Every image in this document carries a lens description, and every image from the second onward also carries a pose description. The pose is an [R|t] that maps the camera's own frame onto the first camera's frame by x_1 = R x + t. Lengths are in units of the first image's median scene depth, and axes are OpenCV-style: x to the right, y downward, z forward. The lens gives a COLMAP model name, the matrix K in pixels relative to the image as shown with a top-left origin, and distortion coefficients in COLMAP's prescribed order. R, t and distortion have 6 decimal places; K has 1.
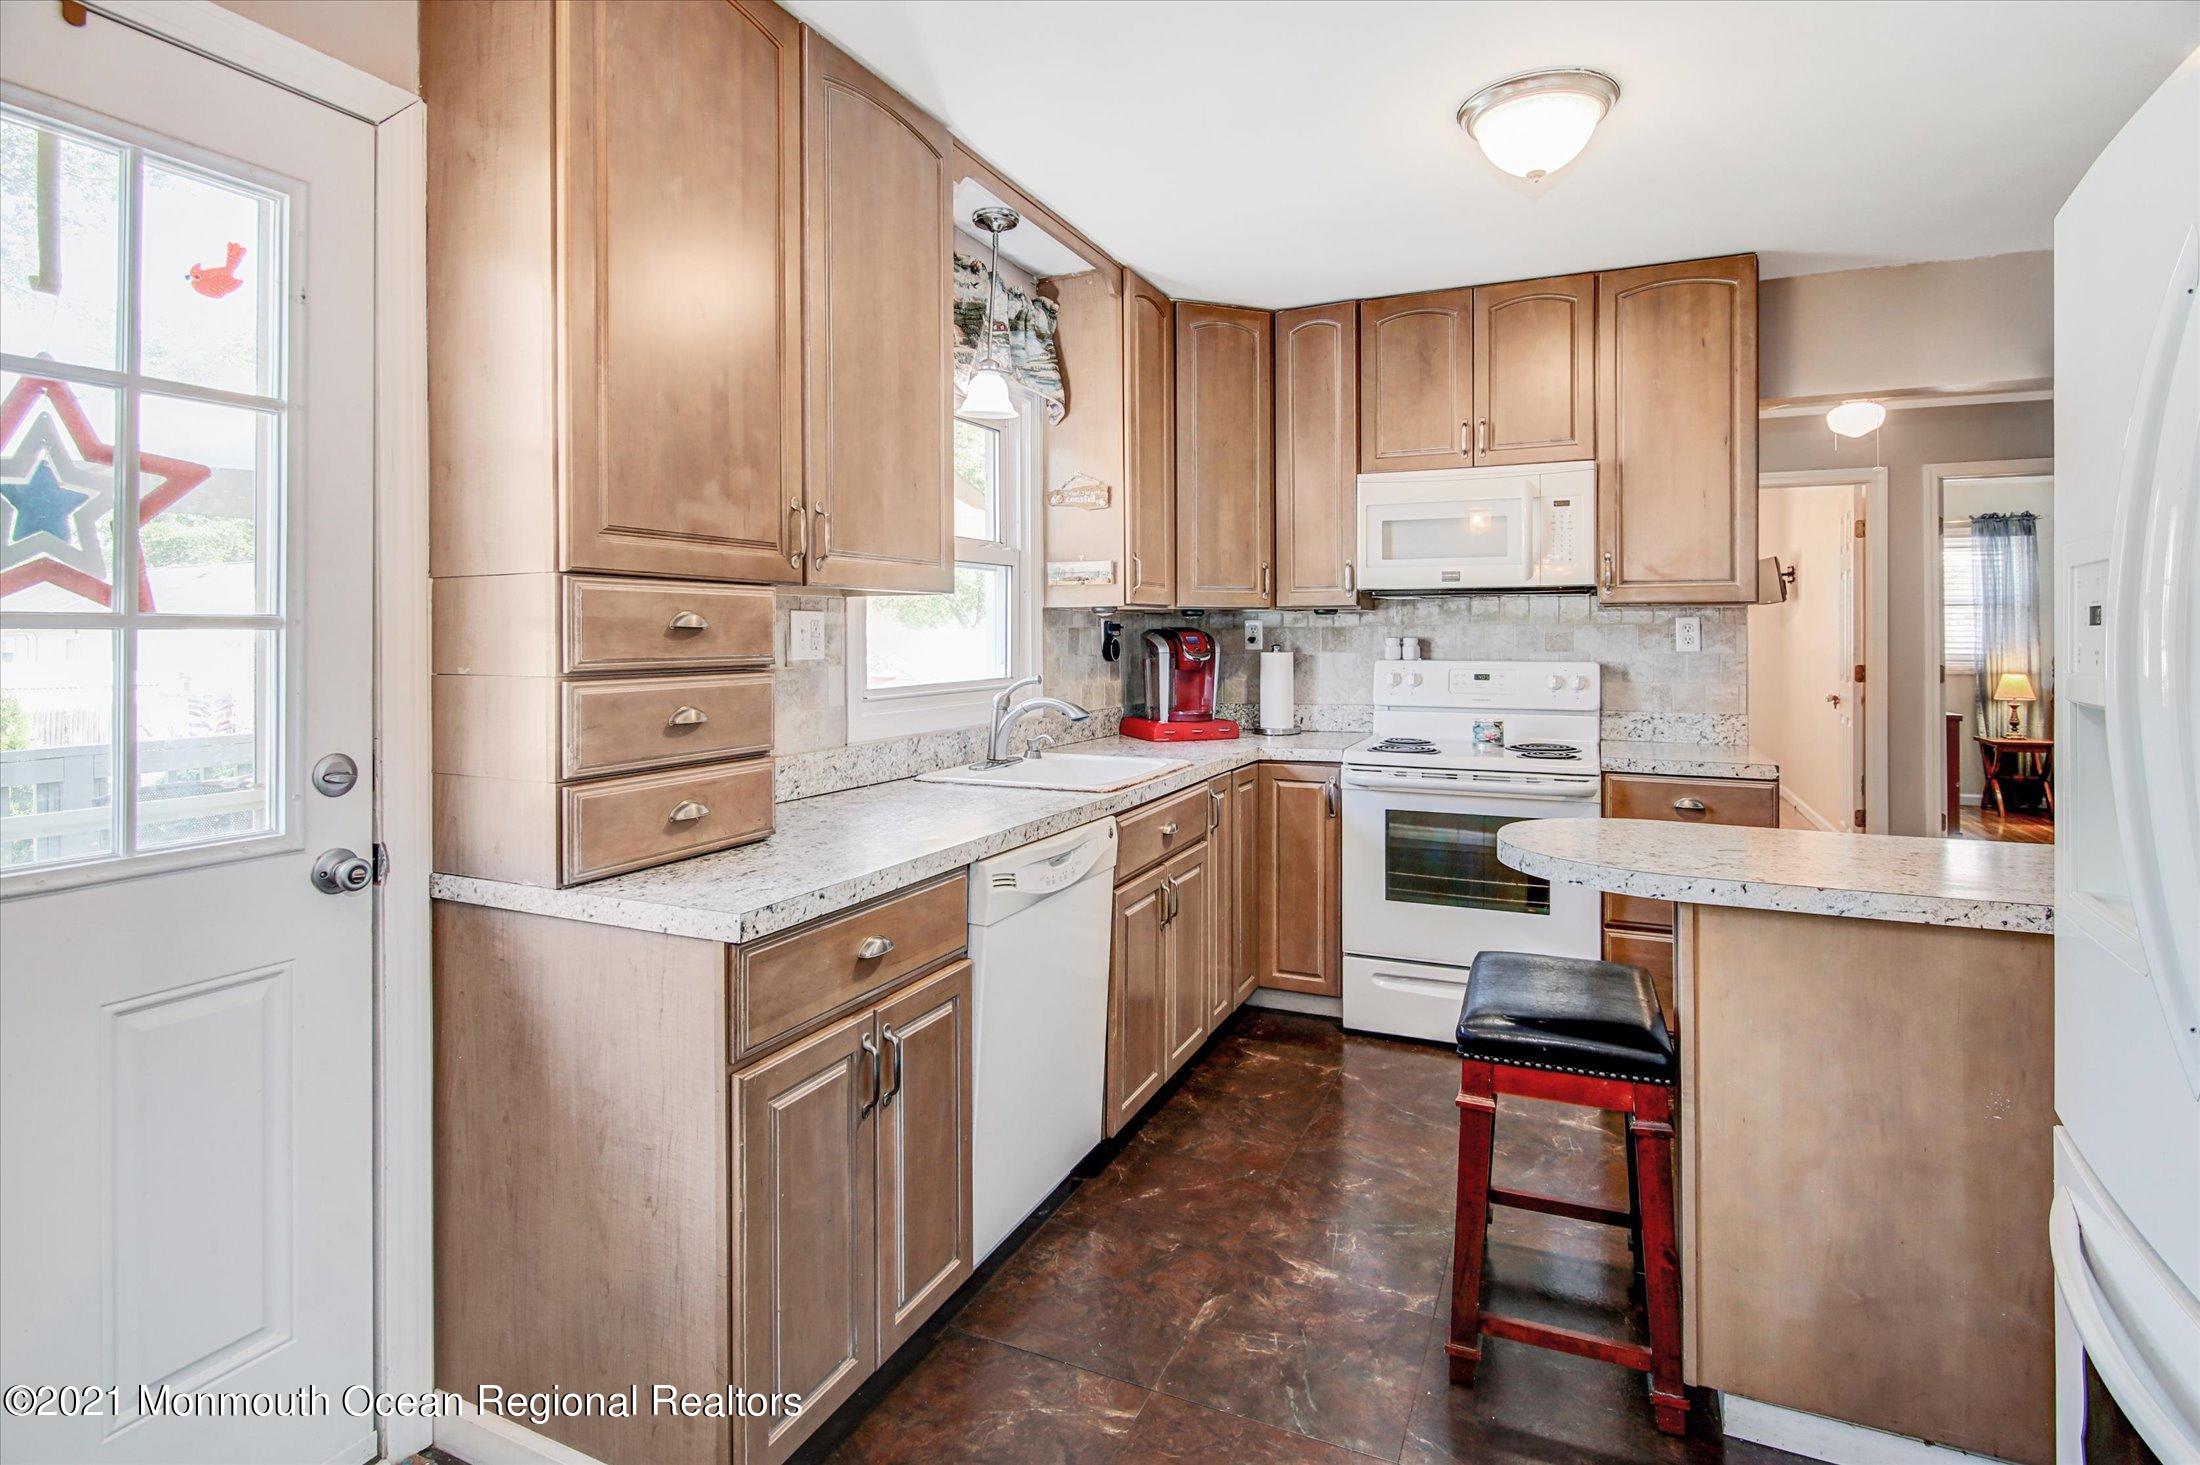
lens RADIAL K [[1120.3, 0, 1094.6], [0, 1120.3, 635.0], [0, 0, 1]] dist [-0.012232, 0.000059]
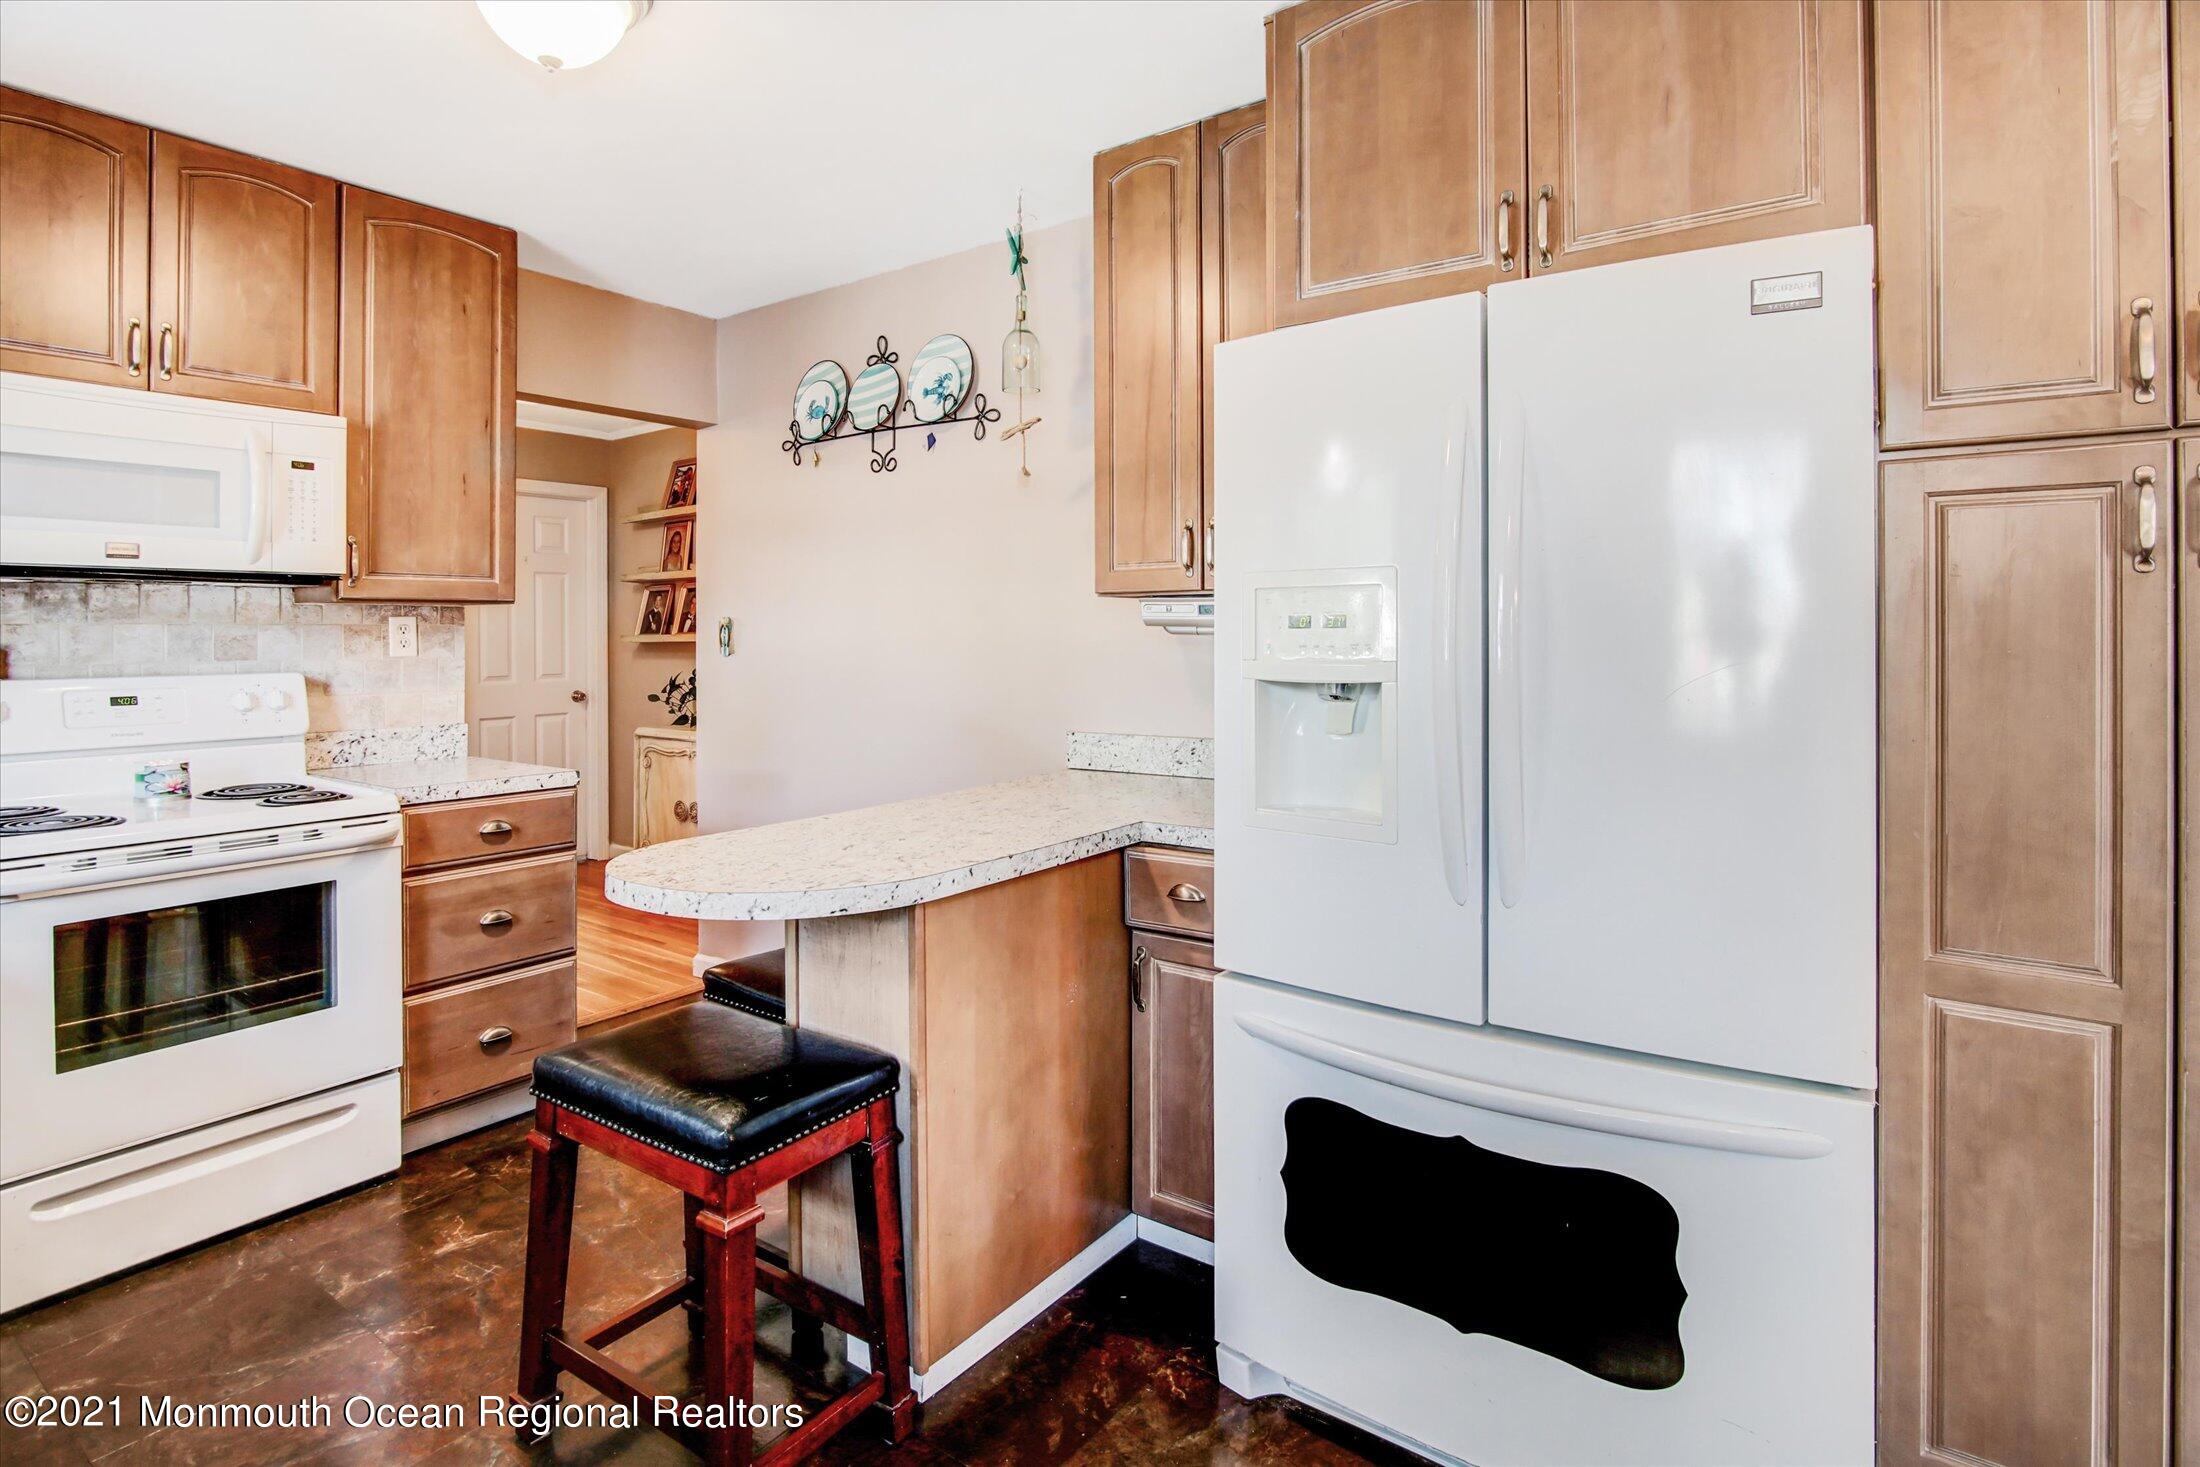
lens RADIAL K [[1086.9, 0, 1102.1], [0, 1086.9, 631.7], [0, 0, 1]] dist [-0.017662, -0.000483]
pose [[0.185545, -0.001229, 0.982635, -0.205355], [0.004919, 0.999988, 0.000322, -0.002072], [-0.982623, 0.004774, 0.185549, 0.333599]]
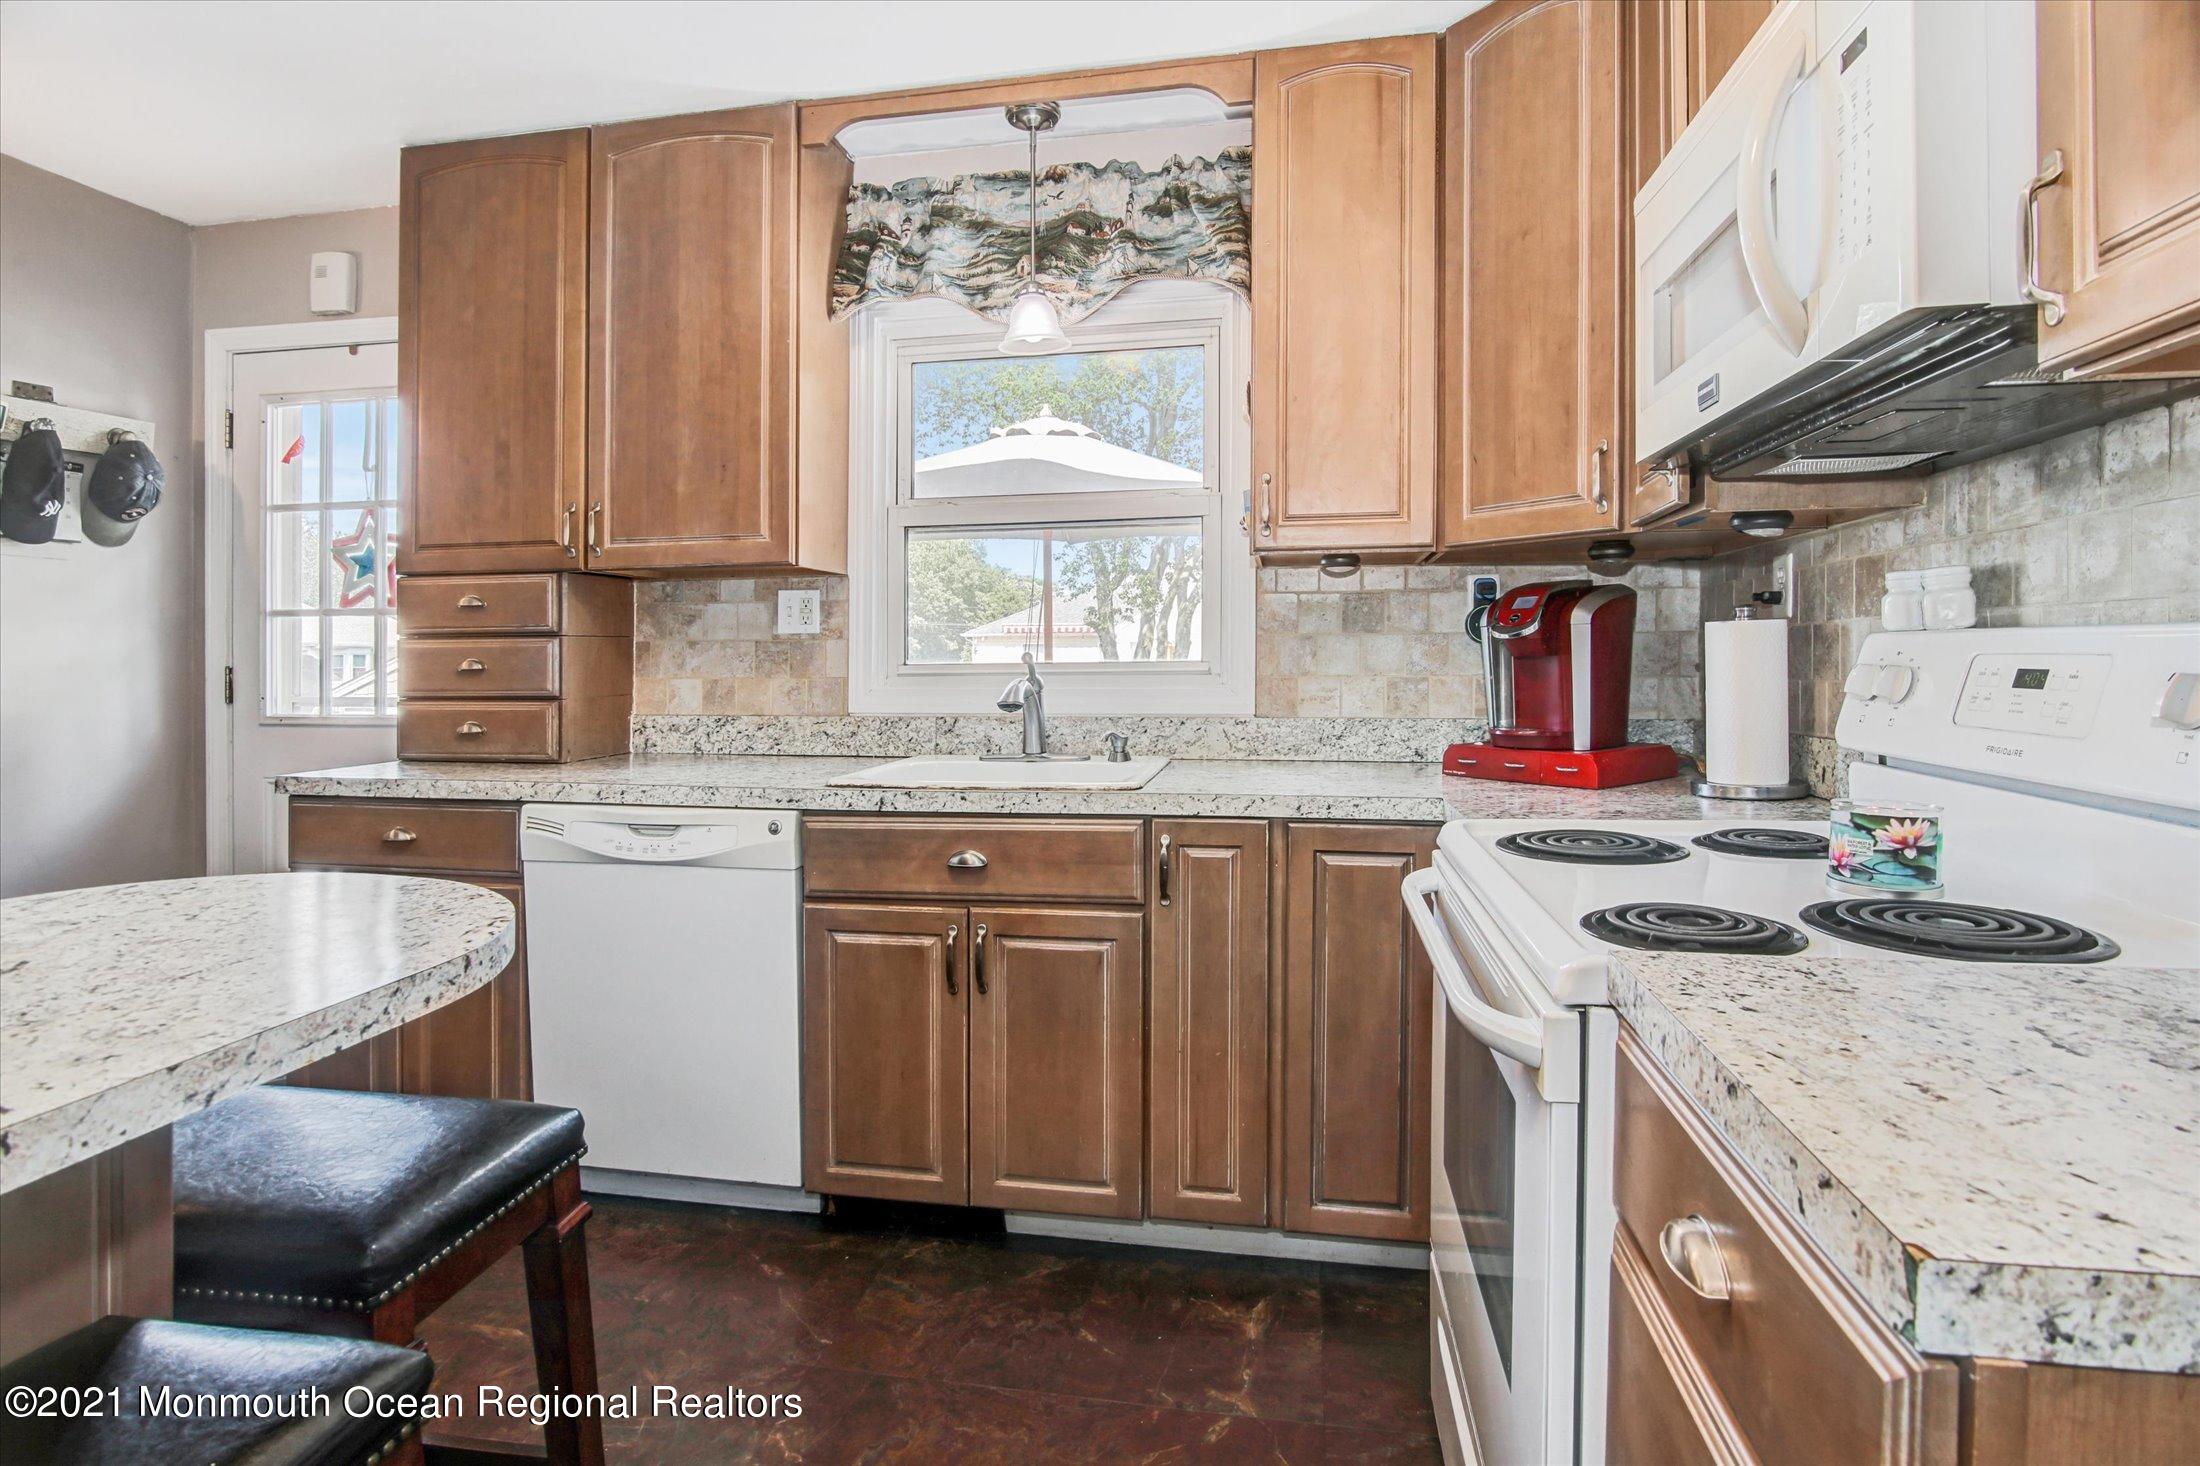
lens RADIAL K [[1114.3, 0, 1104.8], [0, 1114.3, 648.2], [0, 0, 1]] dist [-0.004234, 0.000249]
pose [[0.236110, -0.006165, -0.971707, 0.660902], [0.006524, 0.999967, -0.004759, 0.032512], [0.971705, -0.005216, 0.236142, 0.759900]]
